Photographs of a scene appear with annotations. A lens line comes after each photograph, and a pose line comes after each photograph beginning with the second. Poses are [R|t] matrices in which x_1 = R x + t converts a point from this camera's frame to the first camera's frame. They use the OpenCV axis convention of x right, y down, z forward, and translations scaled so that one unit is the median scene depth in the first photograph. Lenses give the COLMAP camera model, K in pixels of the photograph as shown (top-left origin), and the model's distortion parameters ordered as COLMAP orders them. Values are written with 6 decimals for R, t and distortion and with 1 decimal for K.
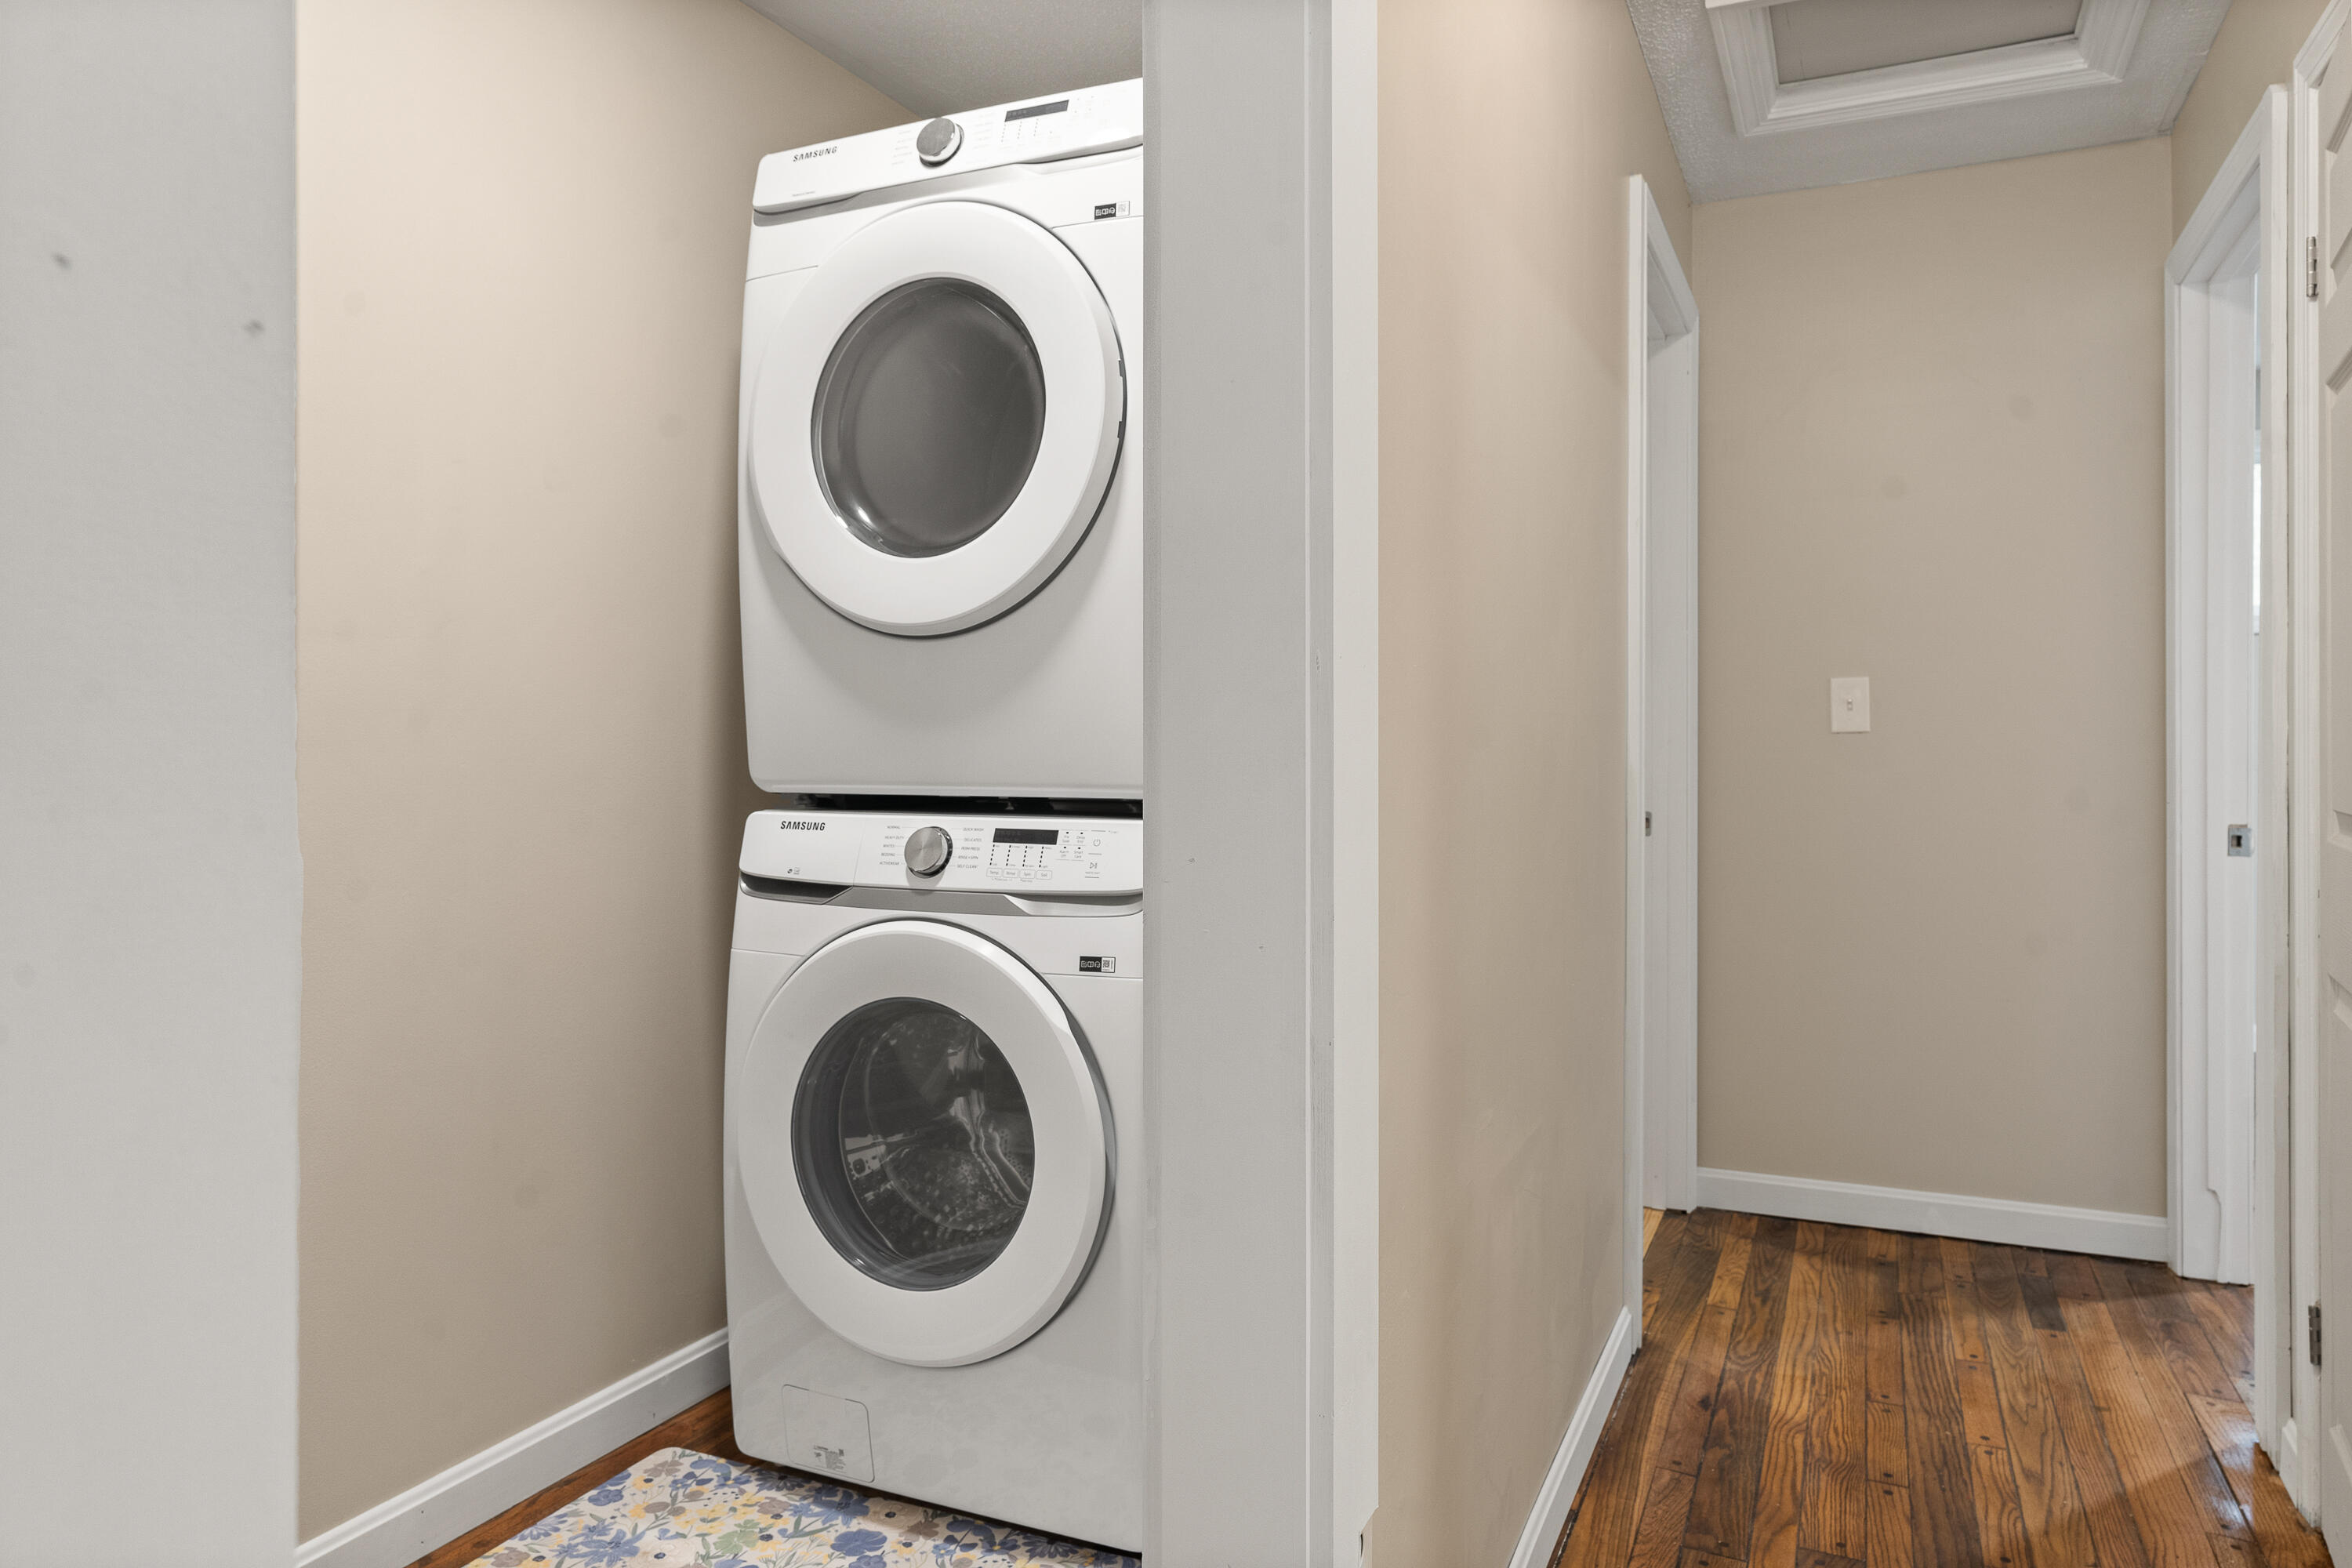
lens RADIAL K [[1558.4, 0, 1153.7], [0, 1558.4, 751.2], [0, 0, 1]] dist [-0.002175, 0.004784]
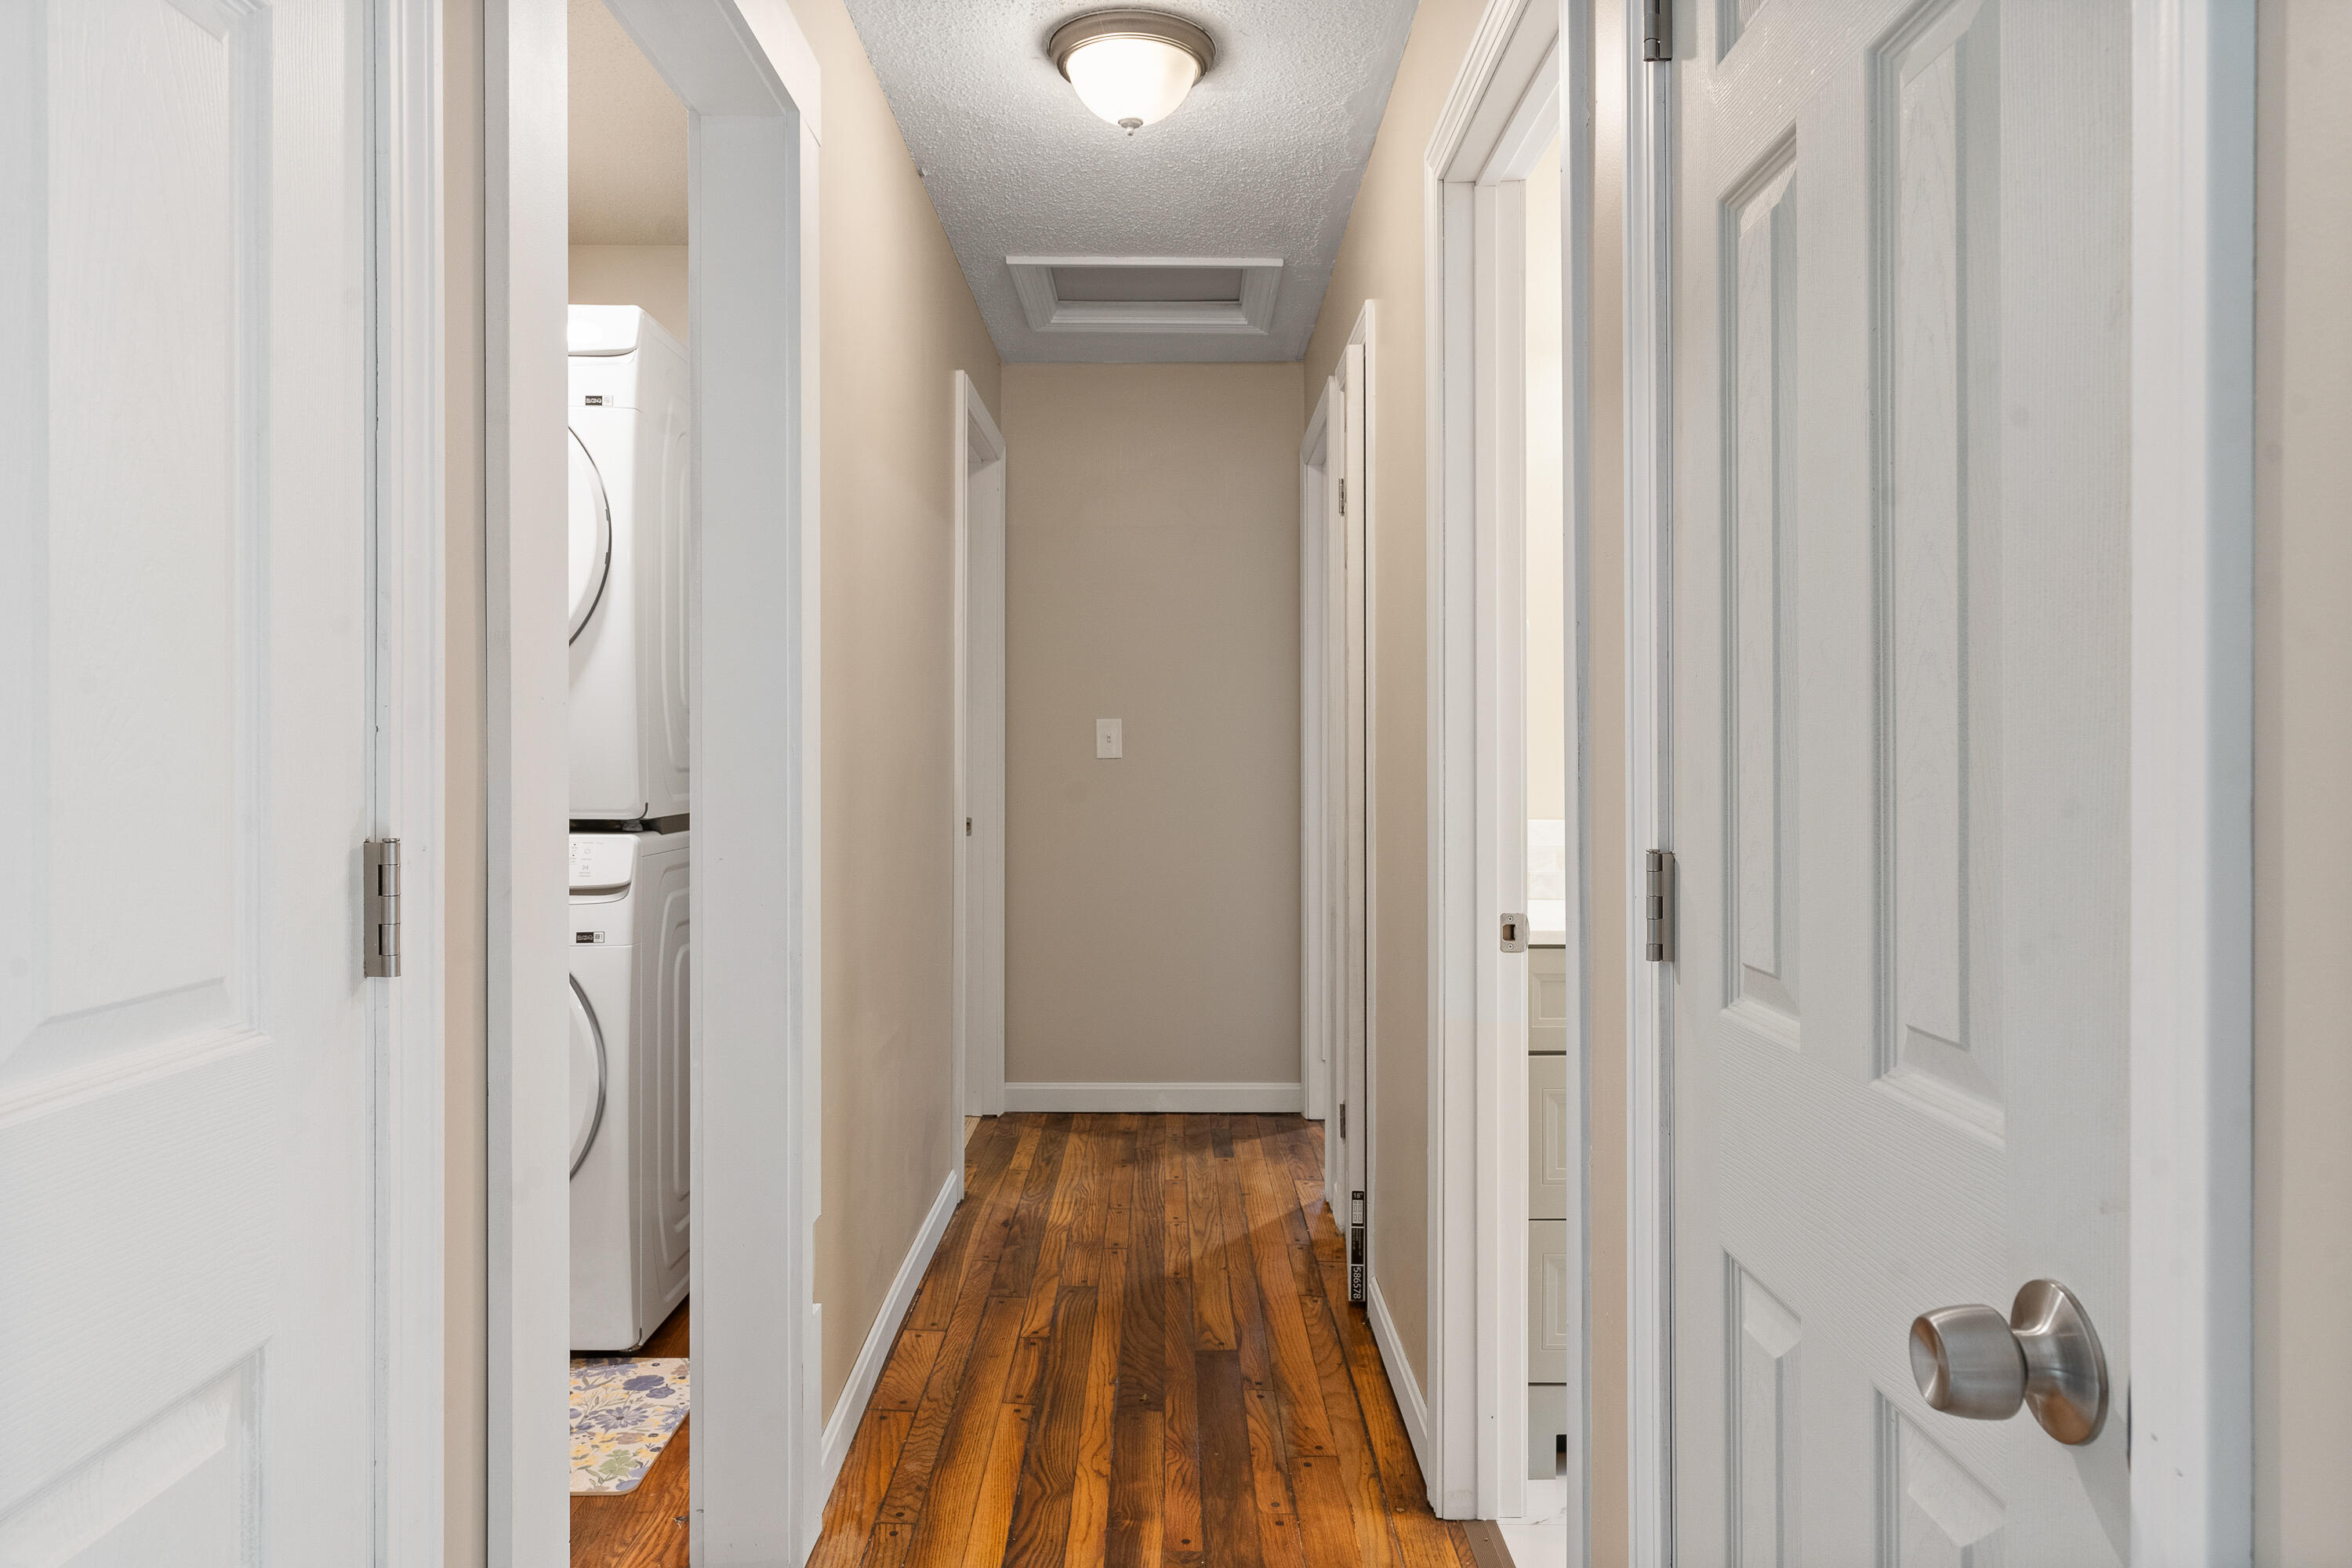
lens RADIAL K [[1558.4, 0, 1177.8], [0, 1558.4, 781.8], [0, 0, 1]] dist [-0.002175, 0.004784]
pose [[0.905623, -0.006215, 0.424039, -0.111778], [-0.002181, 0.999811, 0.019312, -0.023541], [-0.424079, -0.018415, 0.905438, -0.367145]]
